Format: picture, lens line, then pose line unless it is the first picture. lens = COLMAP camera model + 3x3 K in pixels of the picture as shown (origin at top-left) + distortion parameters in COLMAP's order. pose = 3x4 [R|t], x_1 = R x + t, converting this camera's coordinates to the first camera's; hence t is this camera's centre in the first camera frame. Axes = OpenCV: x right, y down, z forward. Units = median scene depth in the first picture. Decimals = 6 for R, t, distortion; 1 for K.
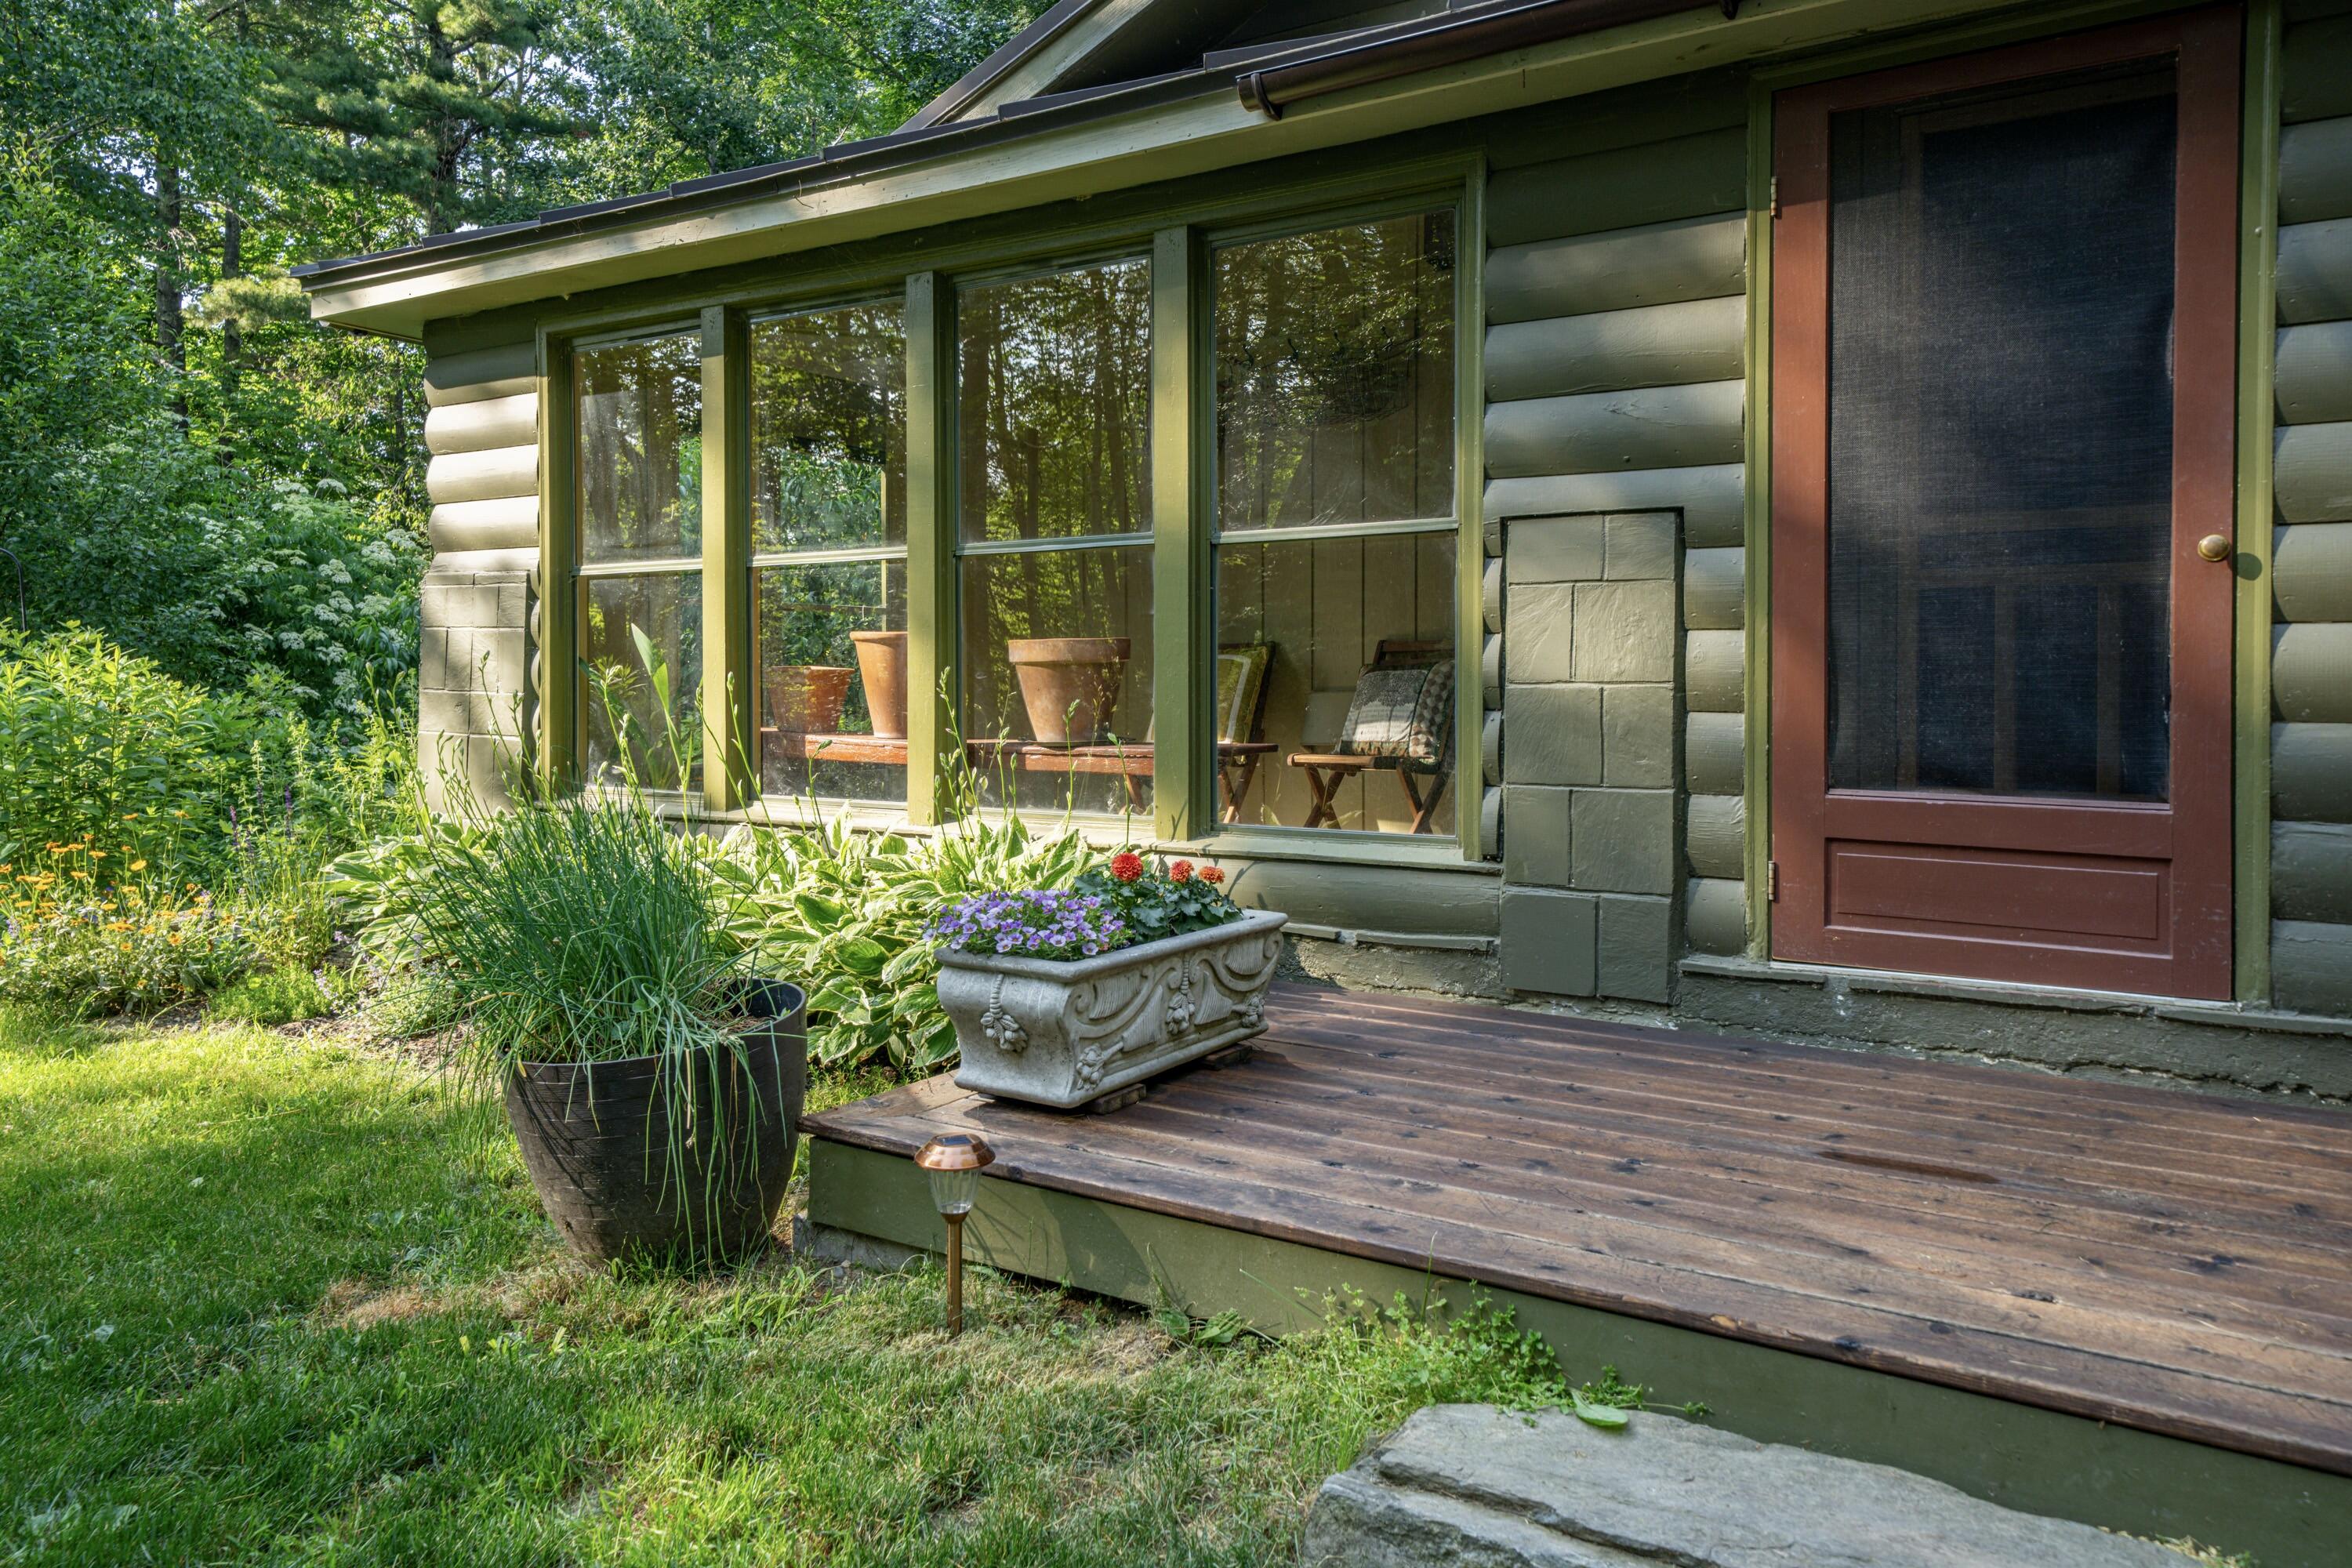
lens RADIAL K [[1544.6, 0, 1166.2], [0, 1544.6, 705.1], [0, 0, 1]] dist [0.003648, 0.000707]
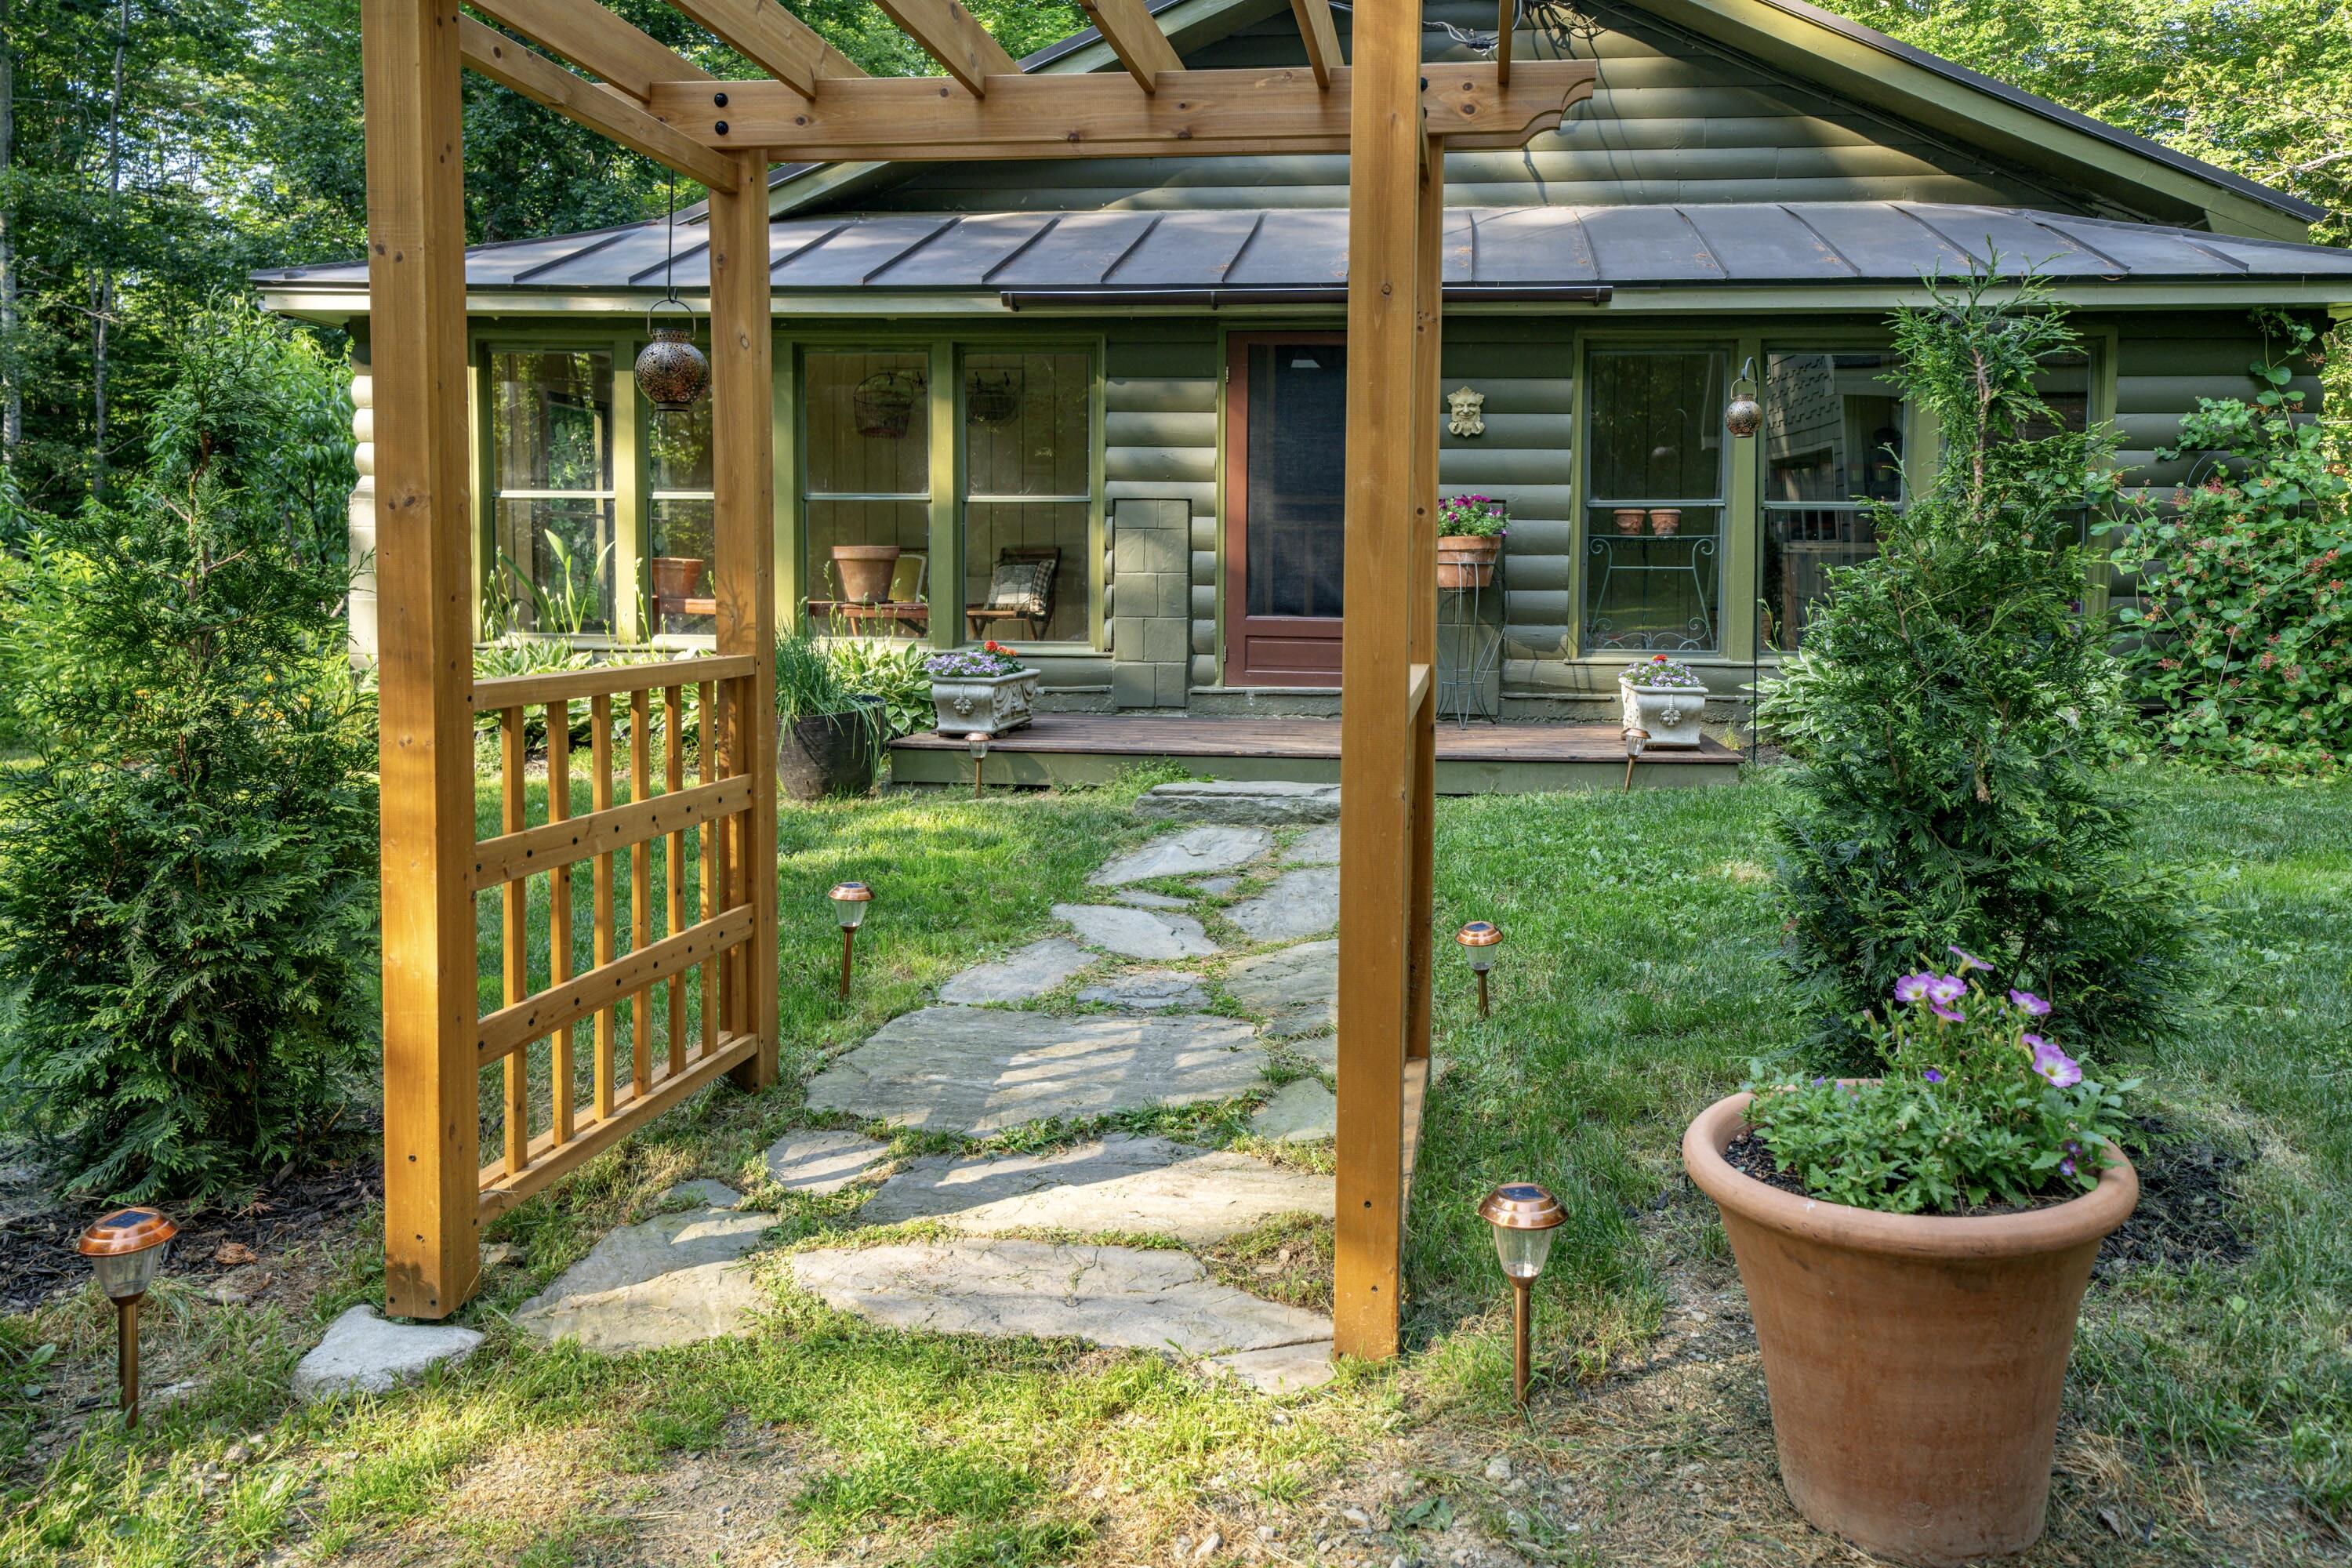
lens RADIAL K [[2461.7, 0, 1176.0], [0, 2461.7, 784.0], [0, 0, 1]] dist [0.010597, 0.003485]
pose [[0.904760, -0.028094, 0.424994, -1.226734], [-0.001864, 0.997551, 0.069912, 0.042438], [-0.425917, -0.064046, 0.902492, -2.286643]]
